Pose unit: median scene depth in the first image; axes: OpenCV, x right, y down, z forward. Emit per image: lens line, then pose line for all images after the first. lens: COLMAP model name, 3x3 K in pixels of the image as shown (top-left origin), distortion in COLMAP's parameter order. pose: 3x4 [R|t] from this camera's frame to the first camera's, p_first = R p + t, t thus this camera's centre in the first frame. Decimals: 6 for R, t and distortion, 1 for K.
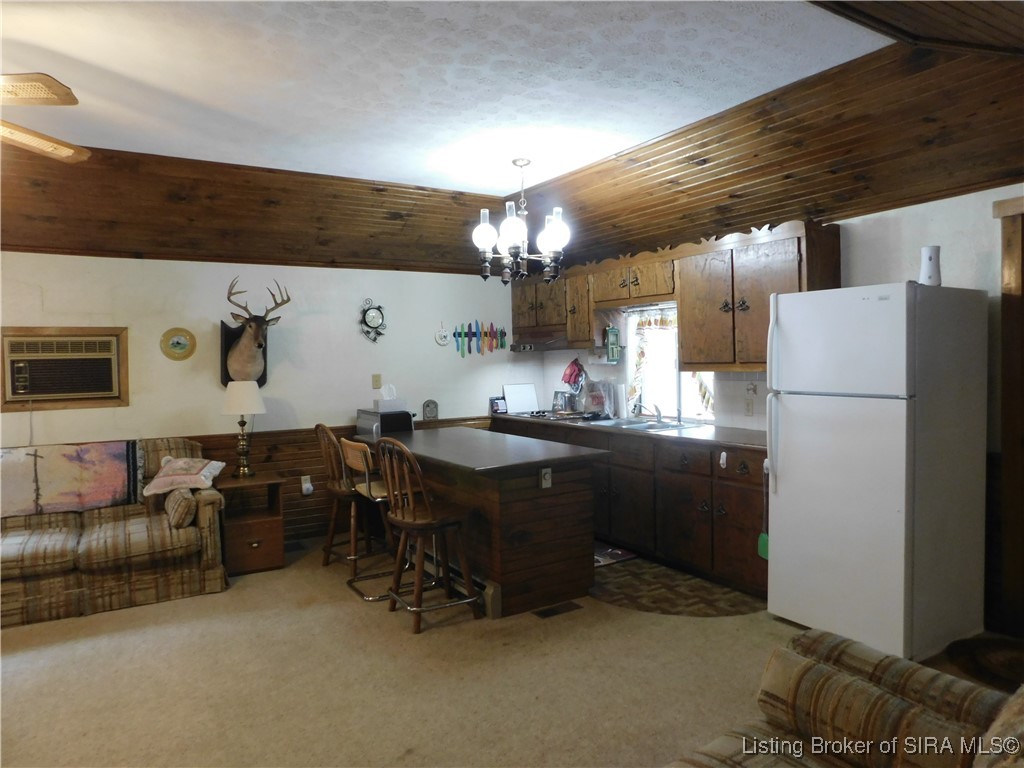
lens RADIAL K [[667.7, 0, 515.4], [0, 667.7, 380.6], [0, 0, 1]] dist [-0.068128, 0.043793]
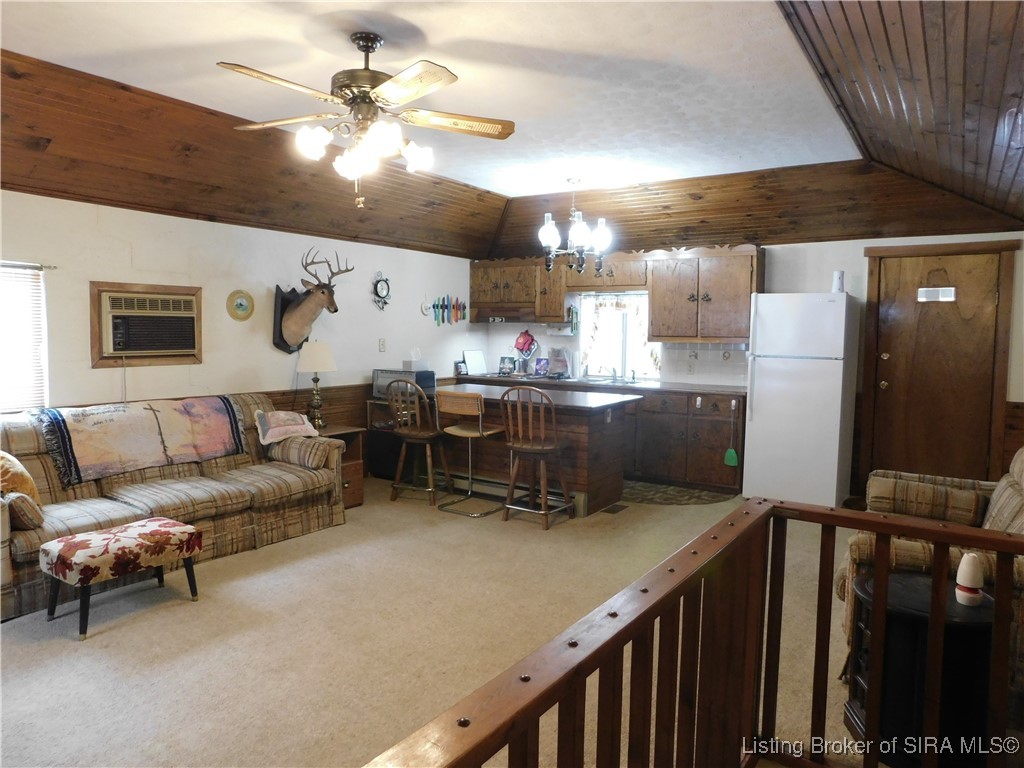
lens RADIAL K [[667.7, 0, 512.7], [0, 667.7, 382.4], [0, 0, 1]] dist [-0.068128, 0.043793]
pose [[0.914621, -0.001568, 0.404310, -0.613204], [-0.015521, 0.999119, 0.038986, 0.021995], [-0.404015, -0.041933, 0.913791, -0.167350]]
